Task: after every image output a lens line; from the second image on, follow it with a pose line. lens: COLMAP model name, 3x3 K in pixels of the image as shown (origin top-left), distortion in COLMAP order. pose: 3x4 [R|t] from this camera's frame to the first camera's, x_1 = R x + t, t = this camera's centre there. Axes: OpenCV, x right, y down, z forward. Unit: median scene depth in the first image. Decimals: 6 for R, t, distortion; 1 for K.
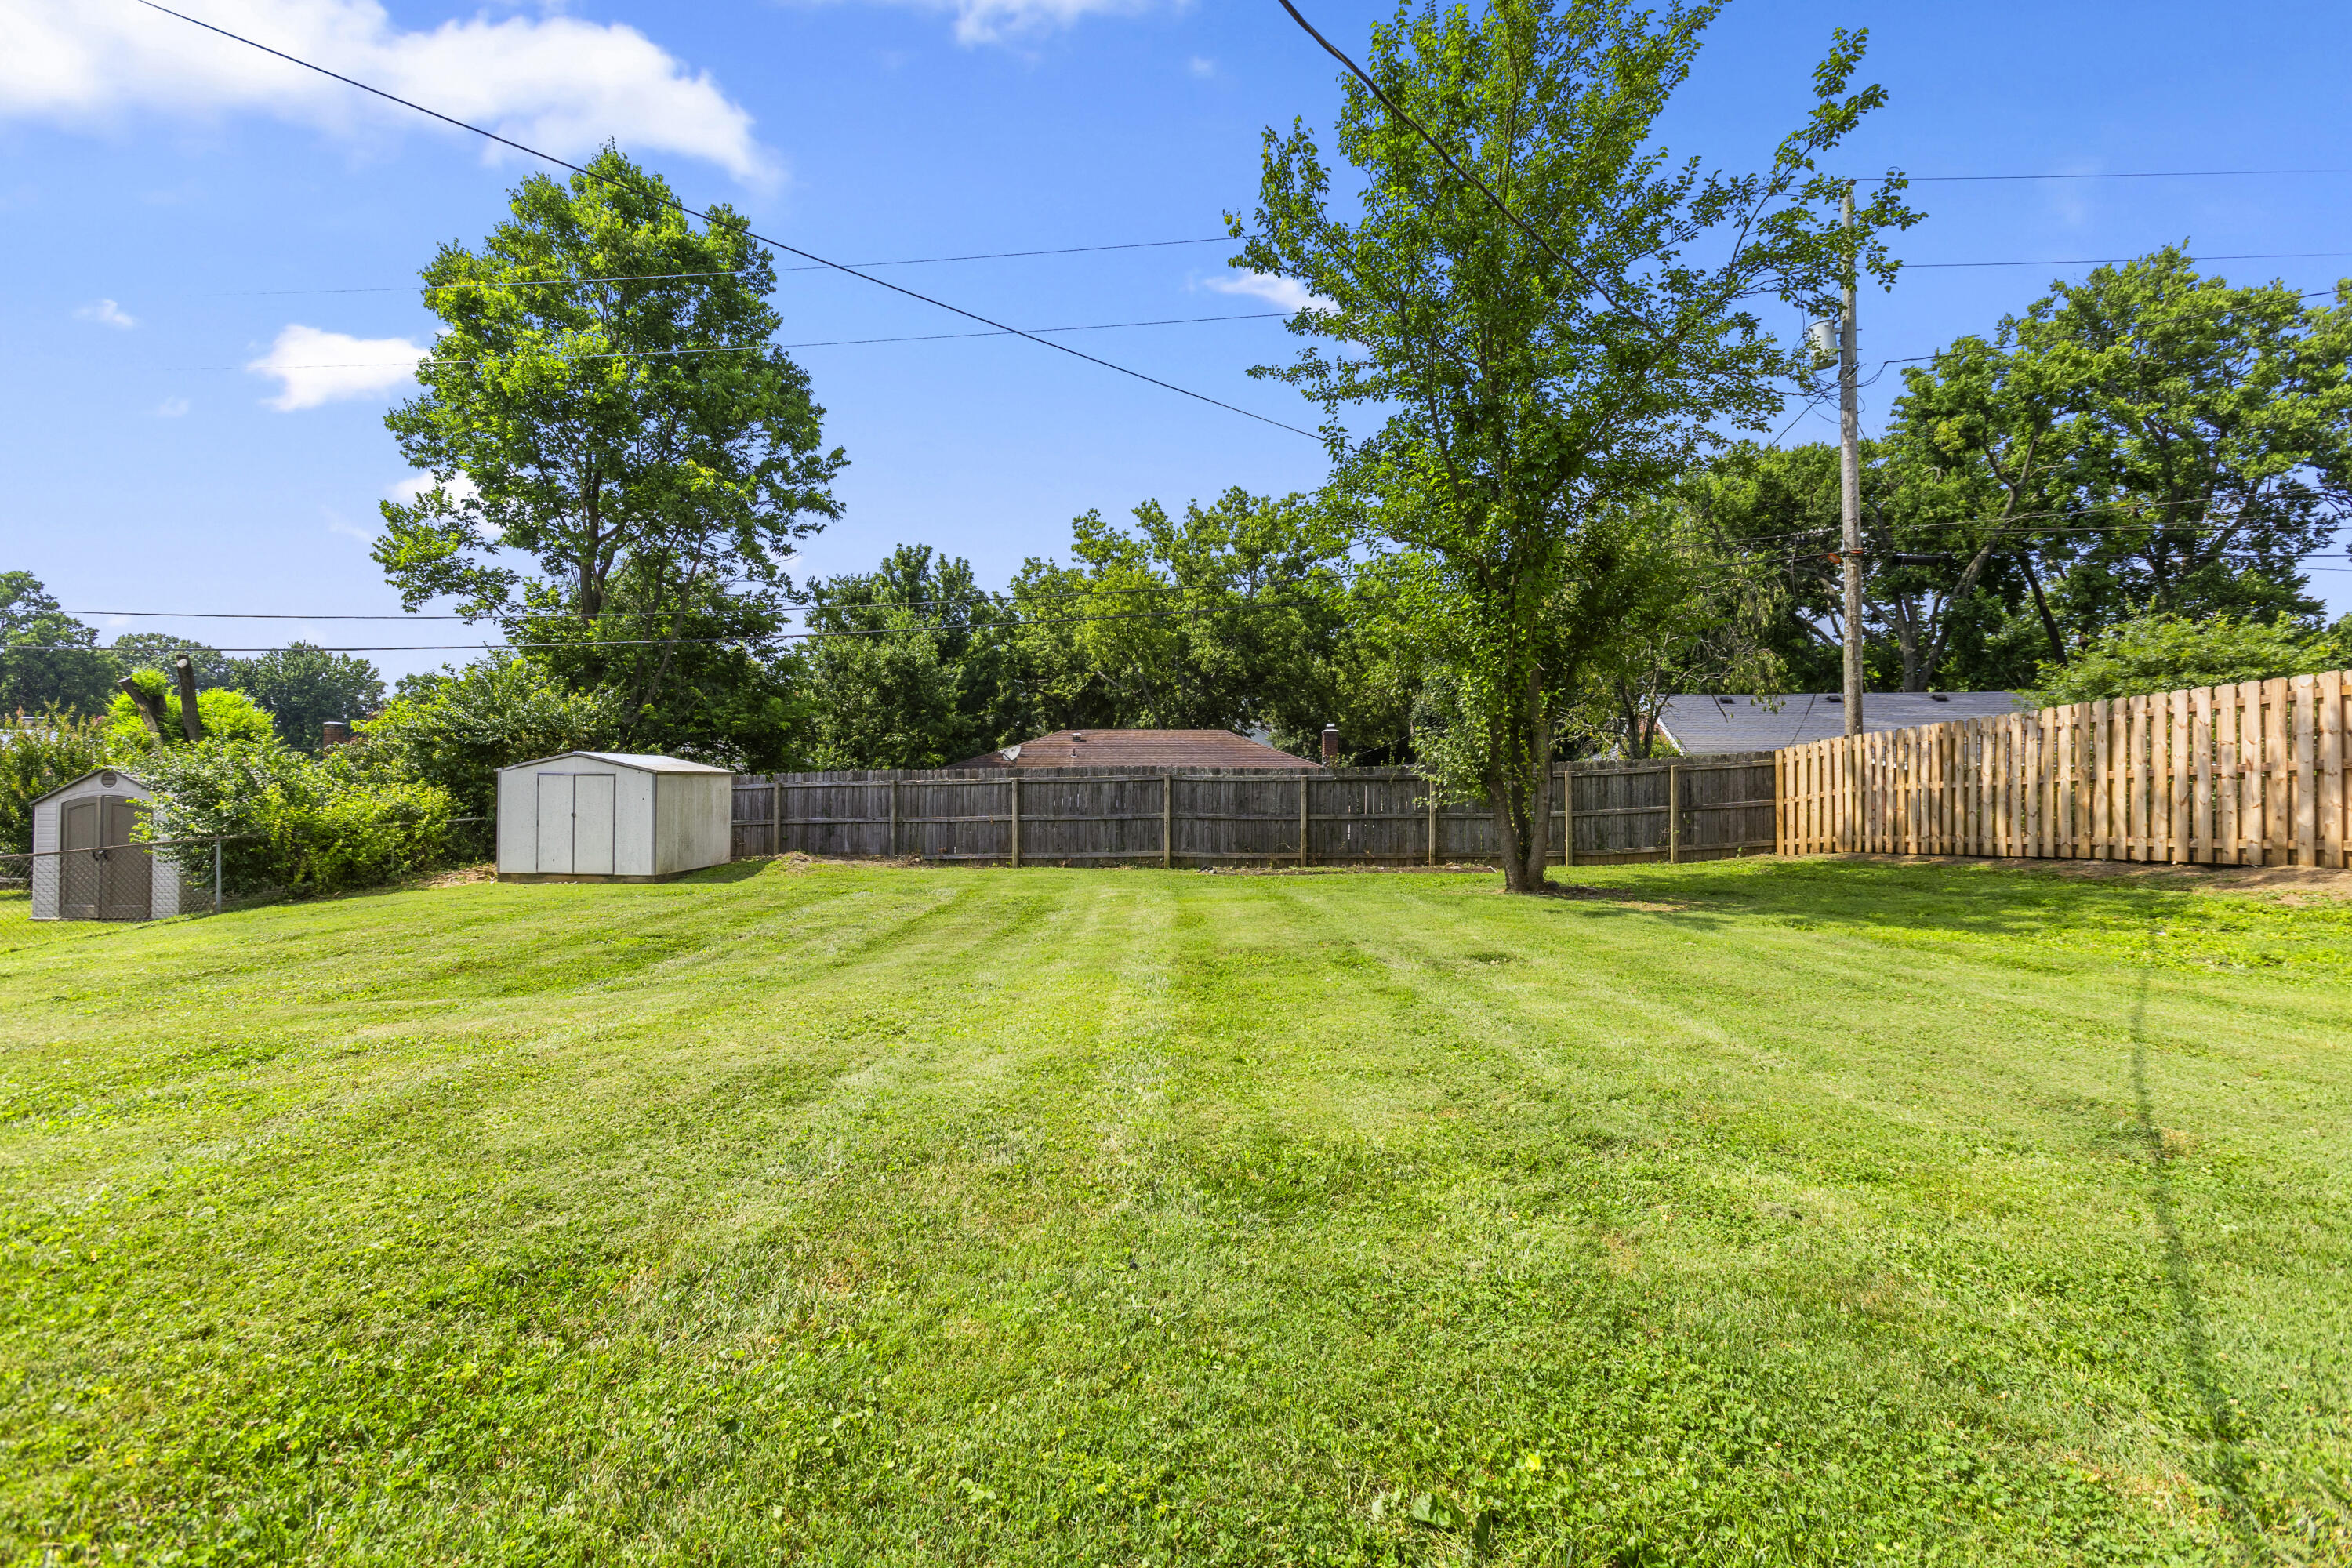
lens RADIAL K [[1052.6, 0, 1157.4], [0, 1052.6, 779.2], [0, 0, 1]] dist [0.000945, 0.000583]
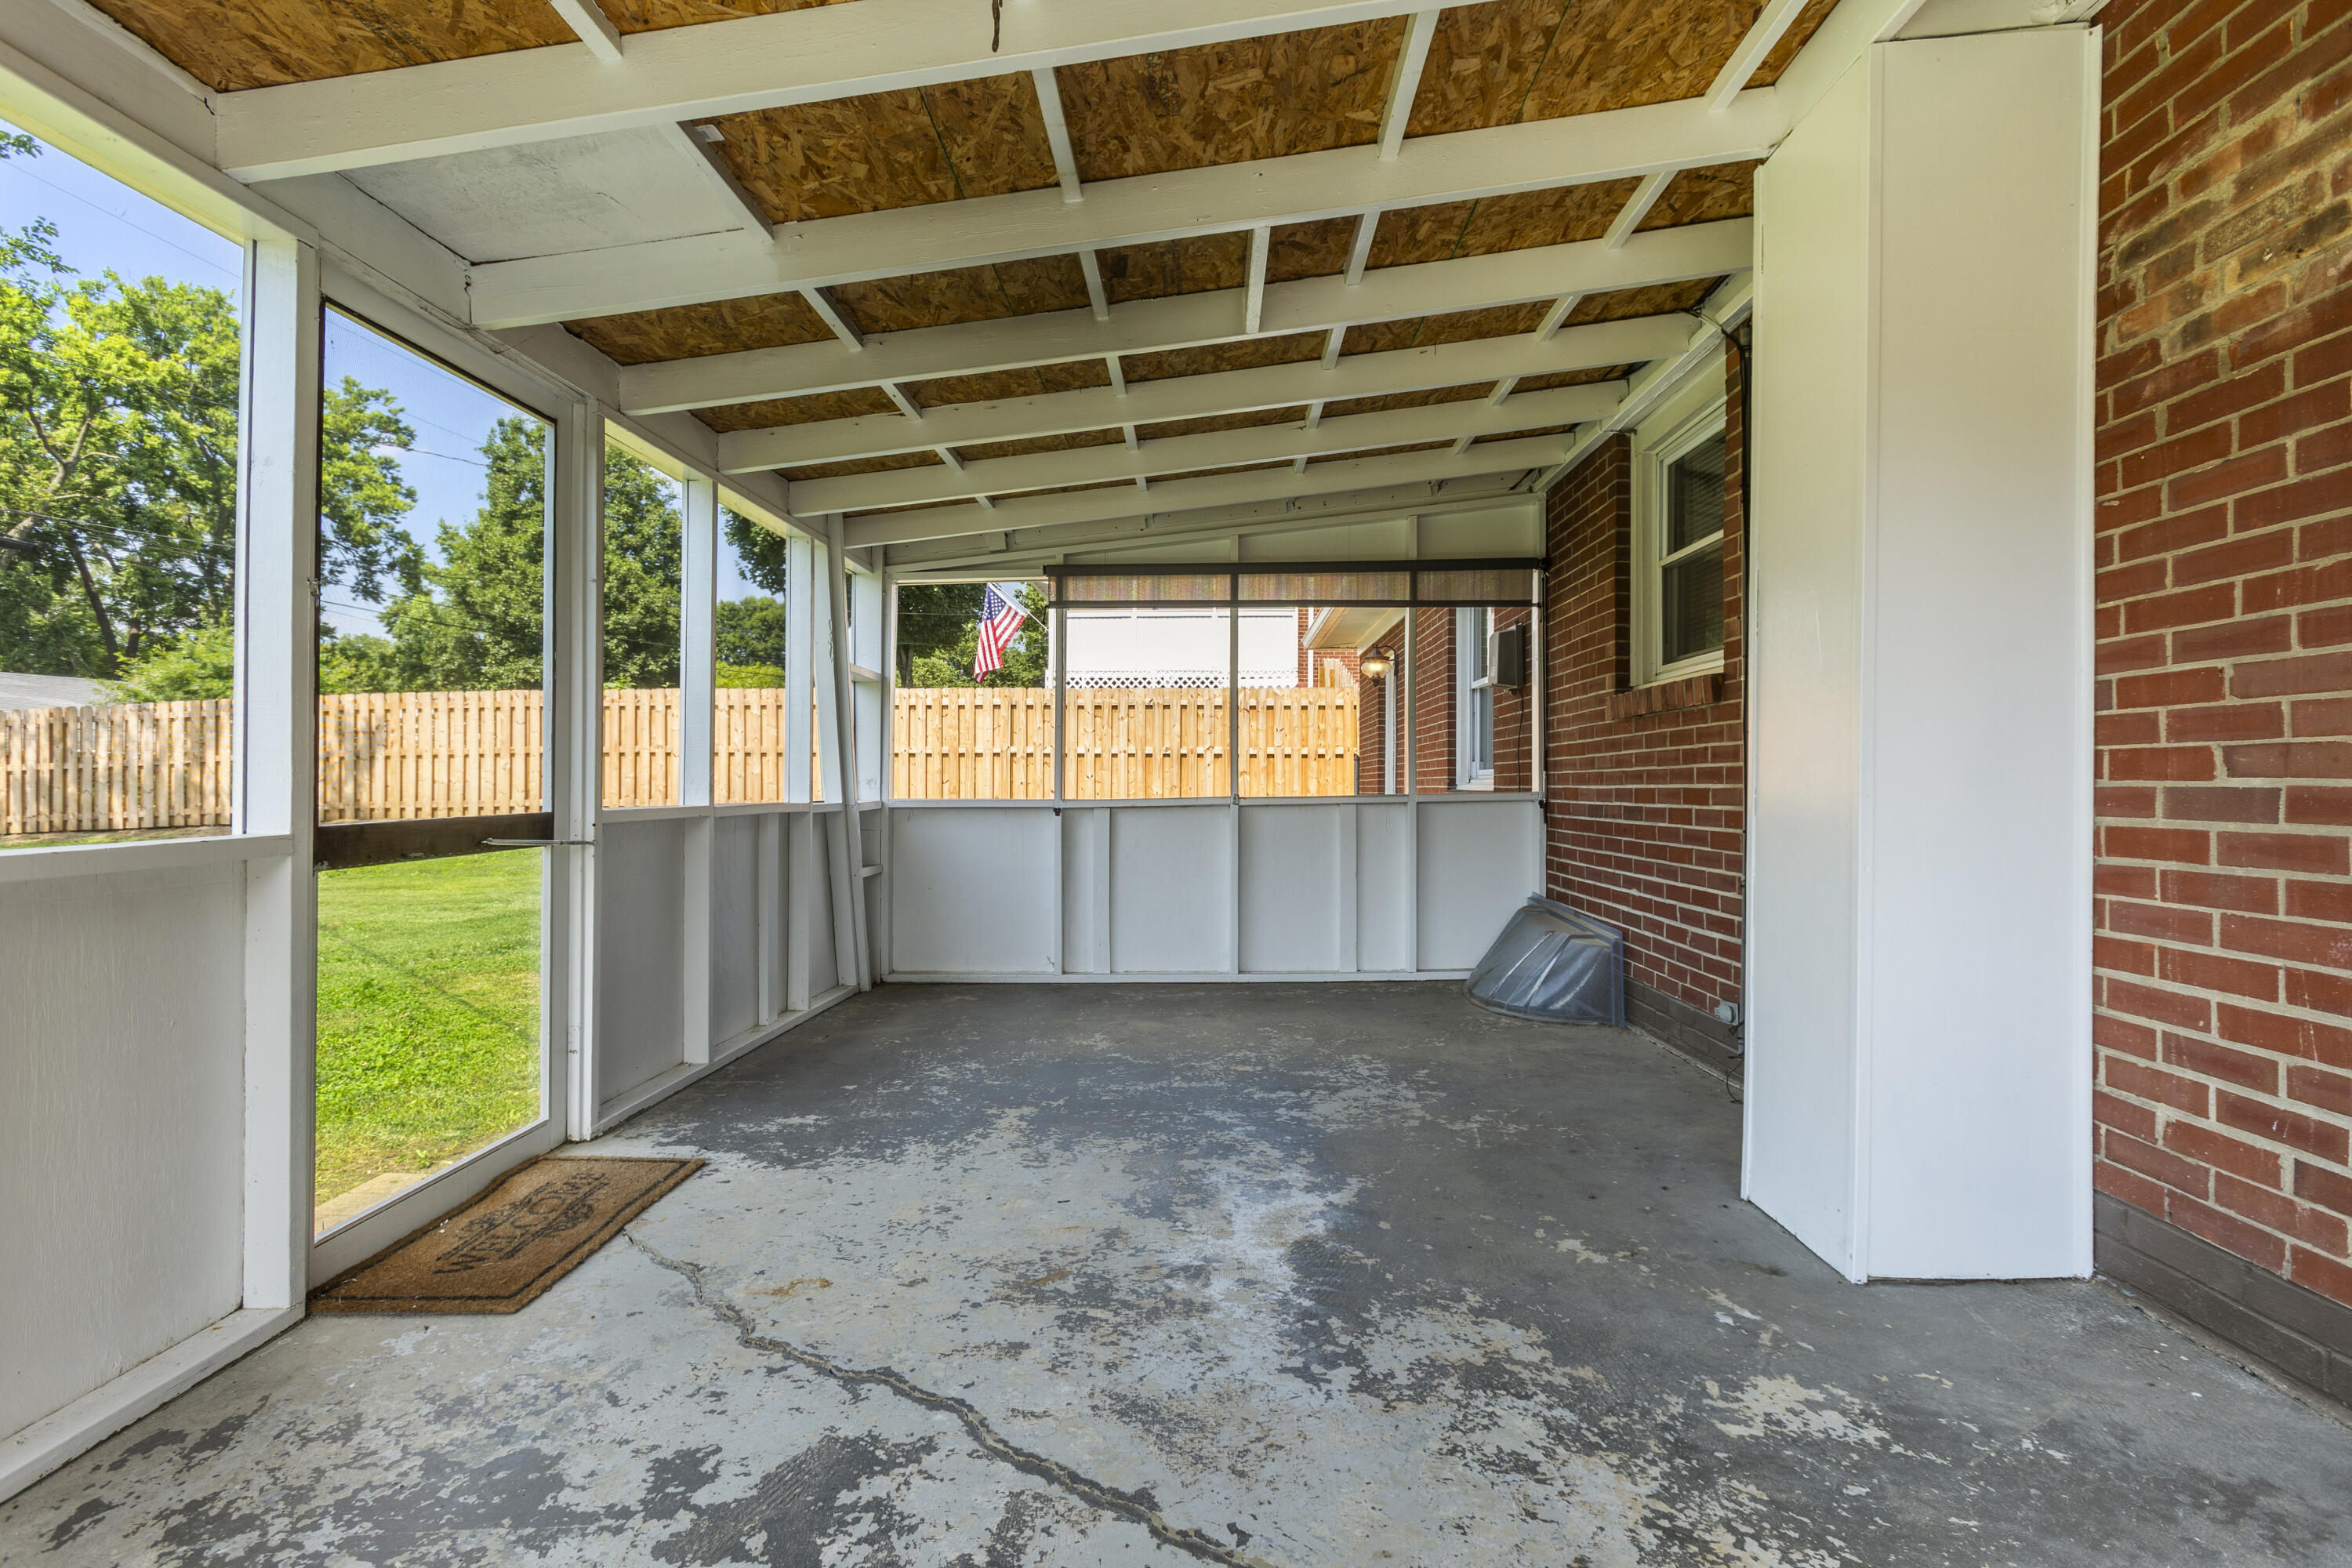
lens RADIAL K [[1052.6, 0, 1166.8], [0, 1052.6, 780.4], [0, 0, 1]] dist [0.000945, 0.000583]
pose [[0.060145, -0.003450, 0.998184, -0.248477], [-0.006335, 0.999973, 0.003838, 0.008144], [-0.998170, -0.006554, 0.060121, -0.186484]]
